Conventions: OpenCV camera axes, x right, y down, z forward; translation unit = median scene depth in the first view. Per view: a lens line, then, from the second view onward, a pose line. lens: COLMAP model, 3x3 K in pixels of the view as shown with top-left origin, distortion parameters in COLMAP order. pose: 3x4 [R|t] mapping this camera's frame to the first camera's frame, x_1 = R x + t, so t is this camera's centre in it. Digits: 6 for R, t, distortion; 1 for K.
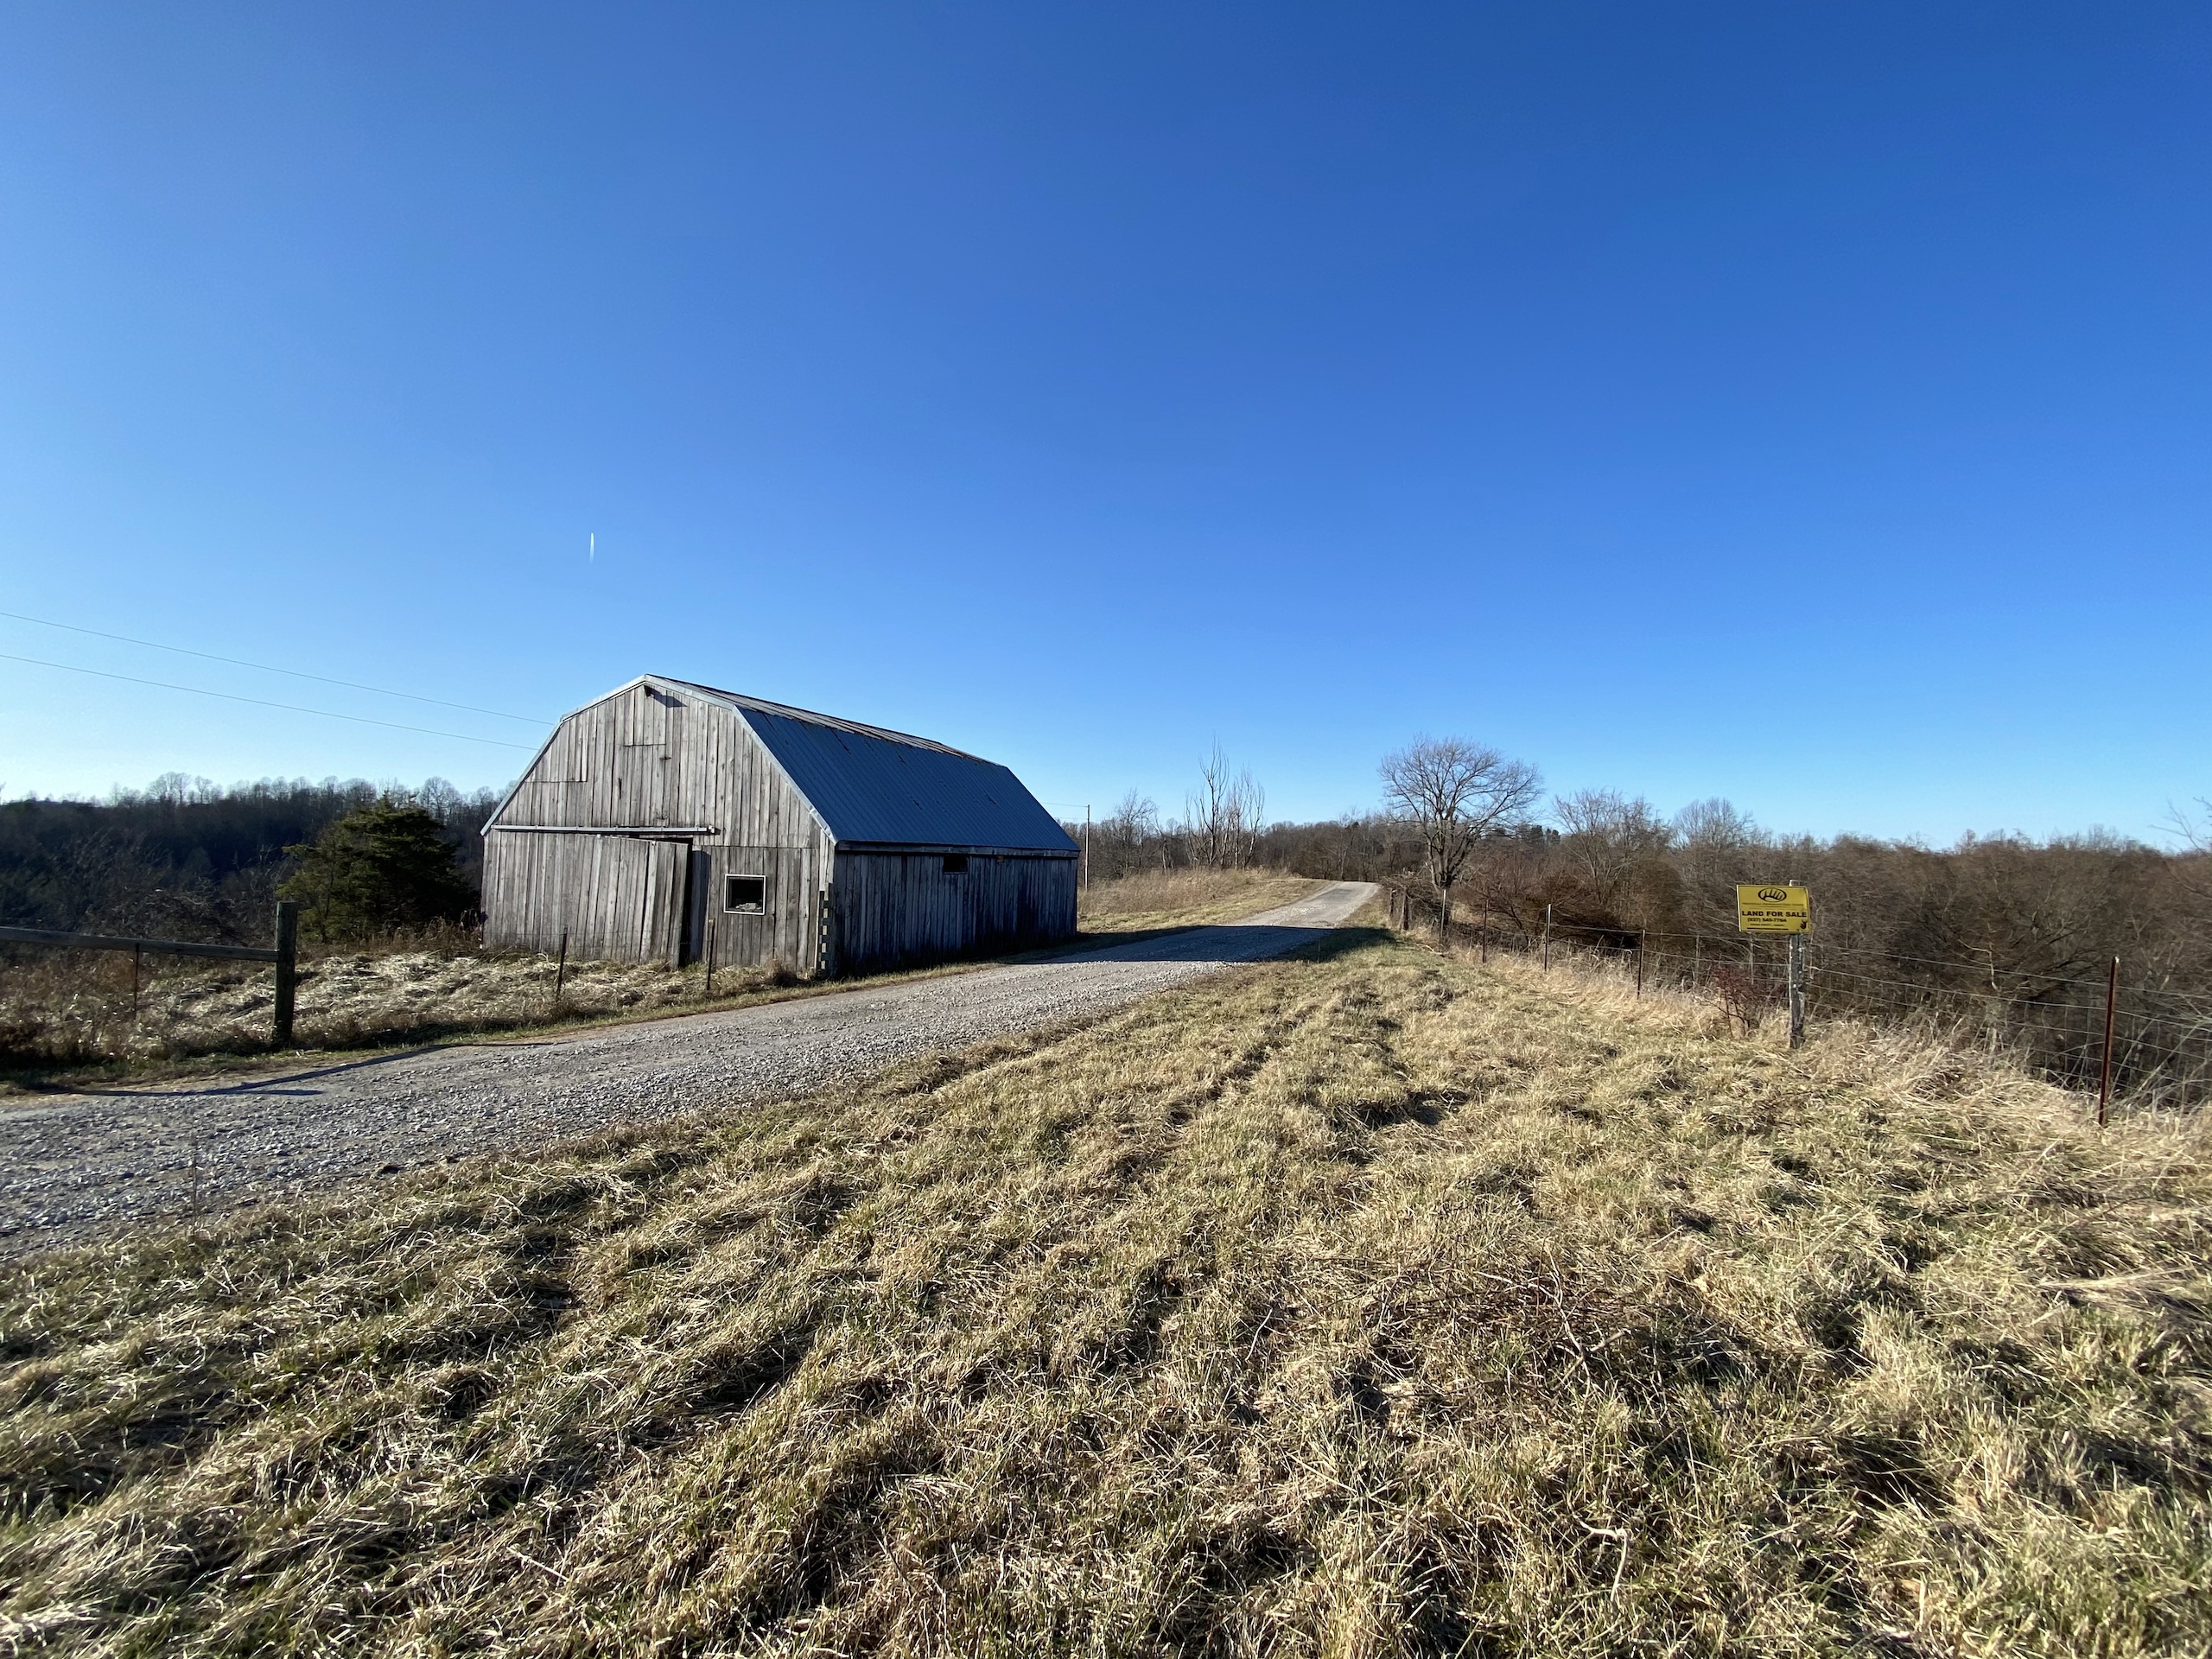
lens RADIAL K [[888.7, 0, 1100.1], [0, 888.7, 820.9], [0, 0, 1]] dist [0.001142, -0.012673]
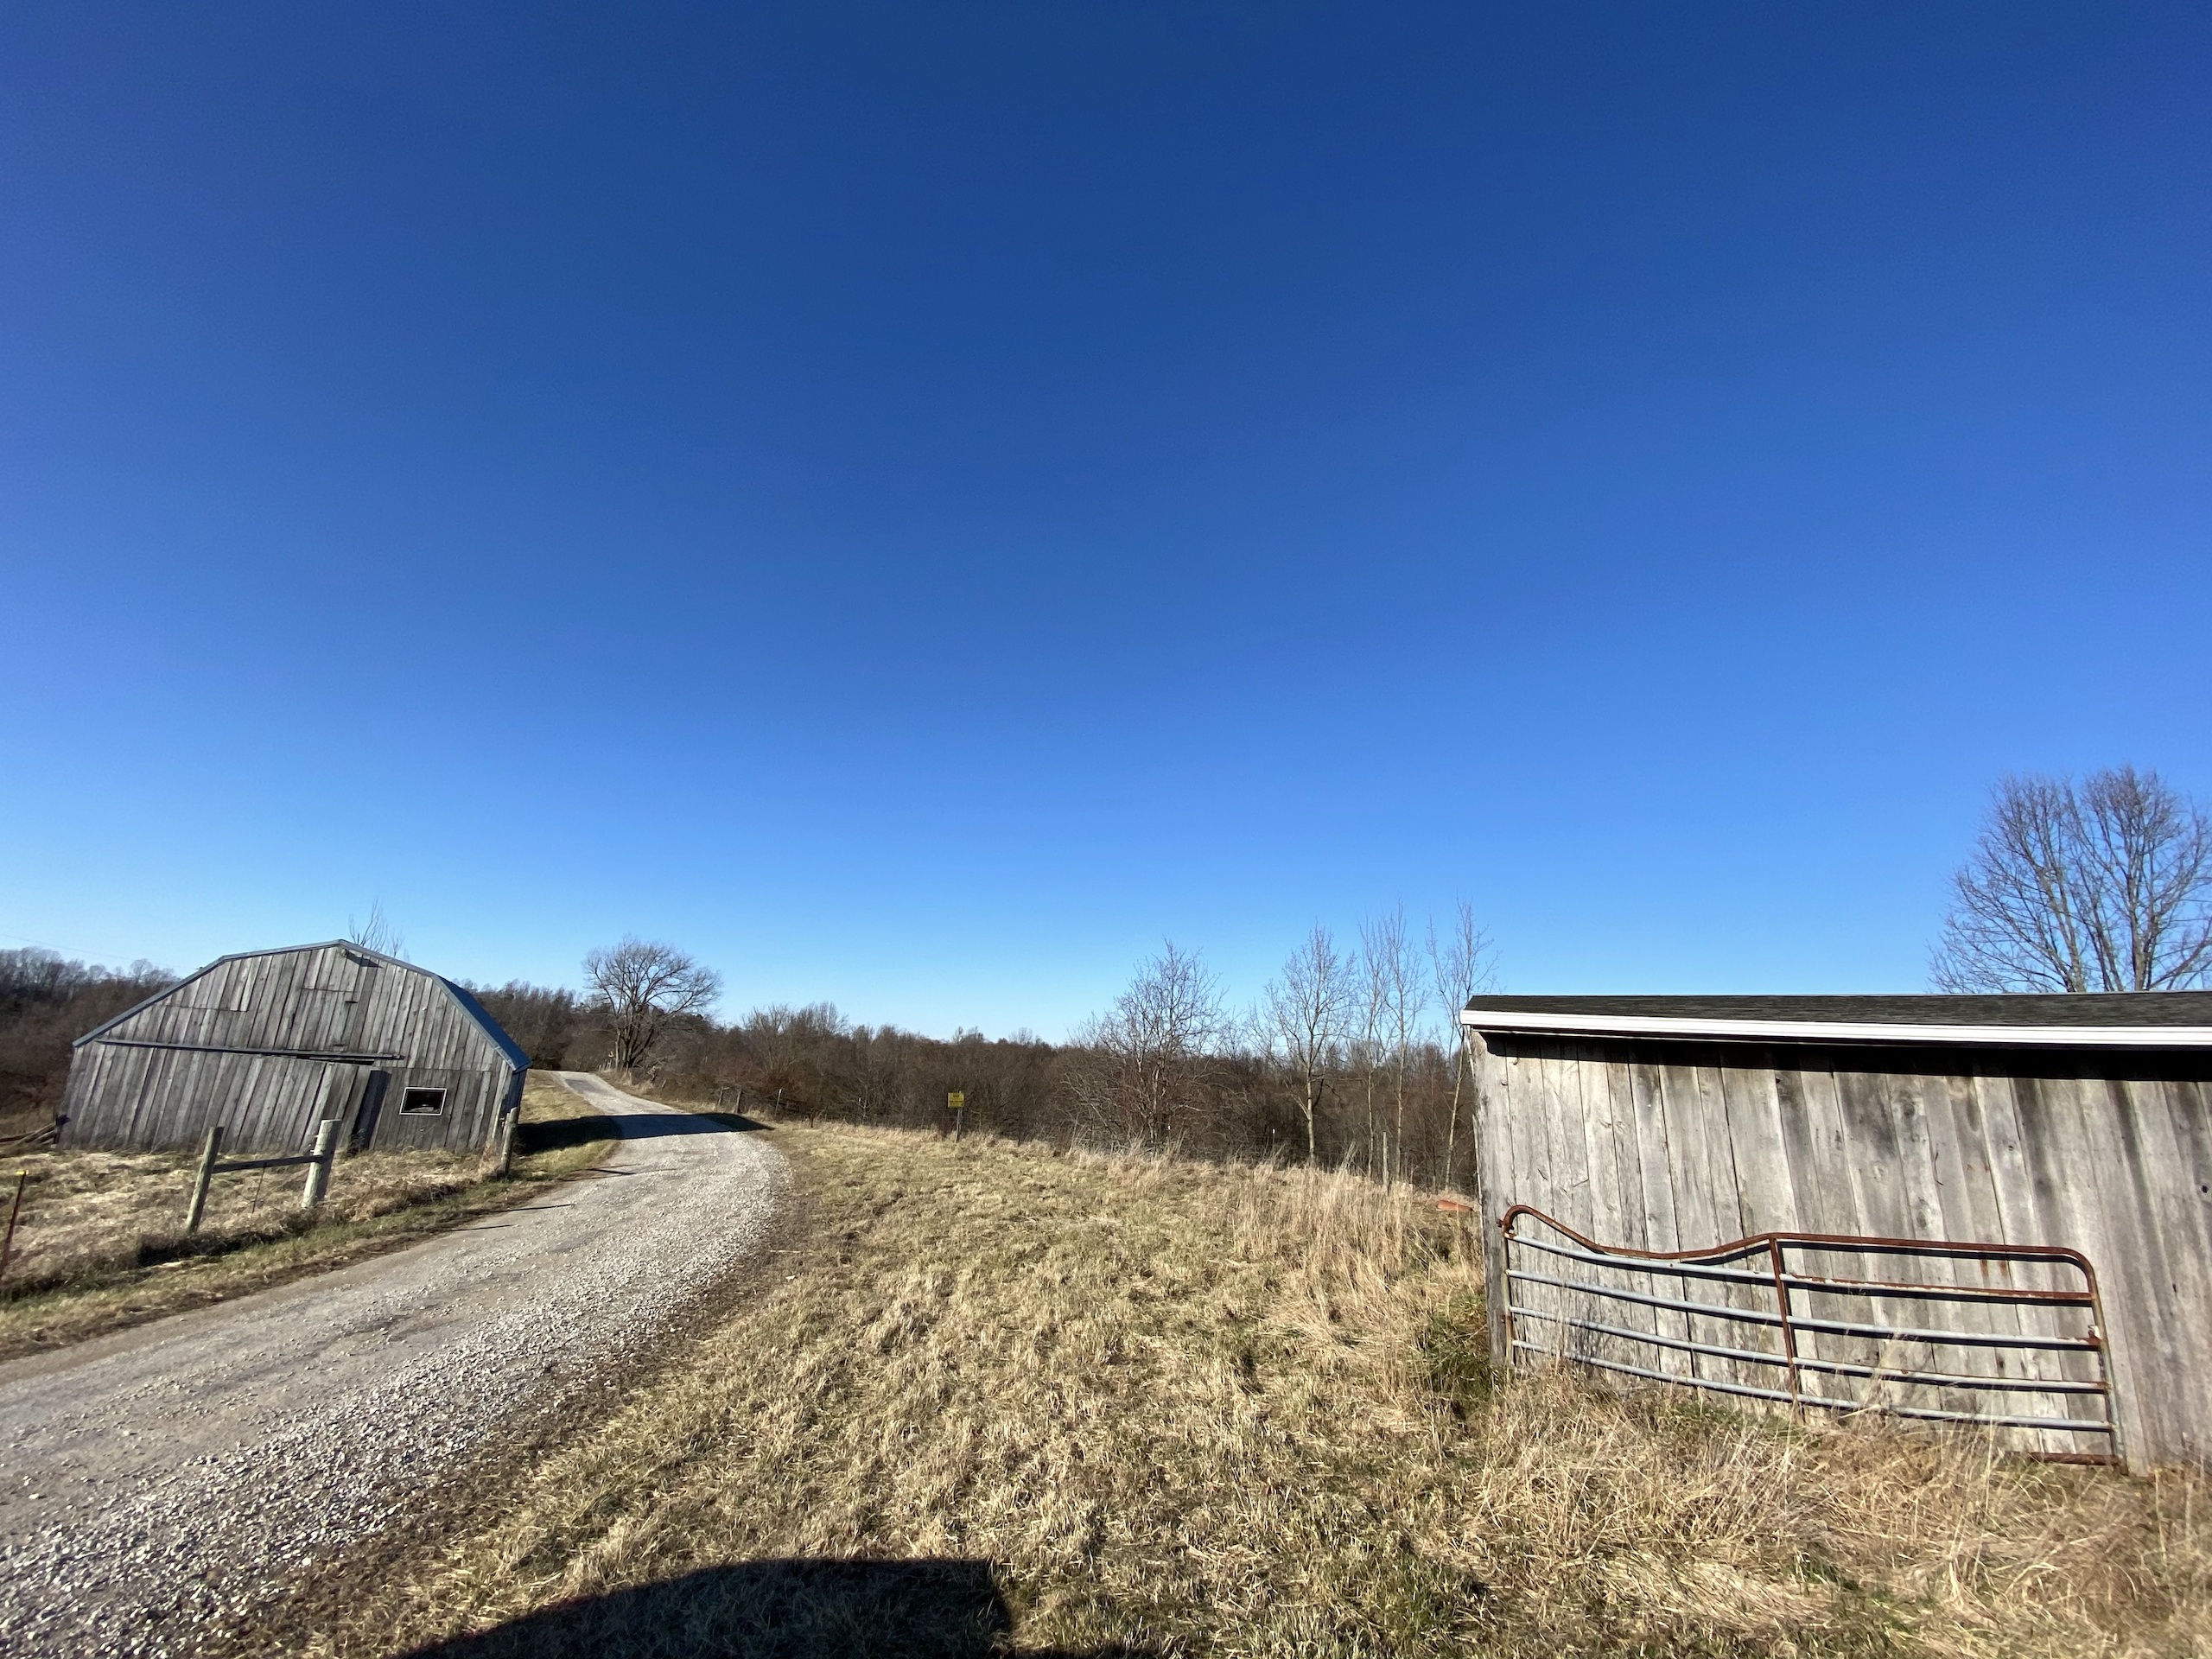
lens RADIAL K [[888.7, 0, 1100.1], [0, 888.7, 820.9], [0, 0, 1]] dist [0.001142, -0.012673]
pose [[0.592034, 0.217142, 0.776109, -2.143123], [-0.063454, 0.972588, -0.223709, -0.257778], [-0.803411, 0.083196, 0.589583, -1.853349]]
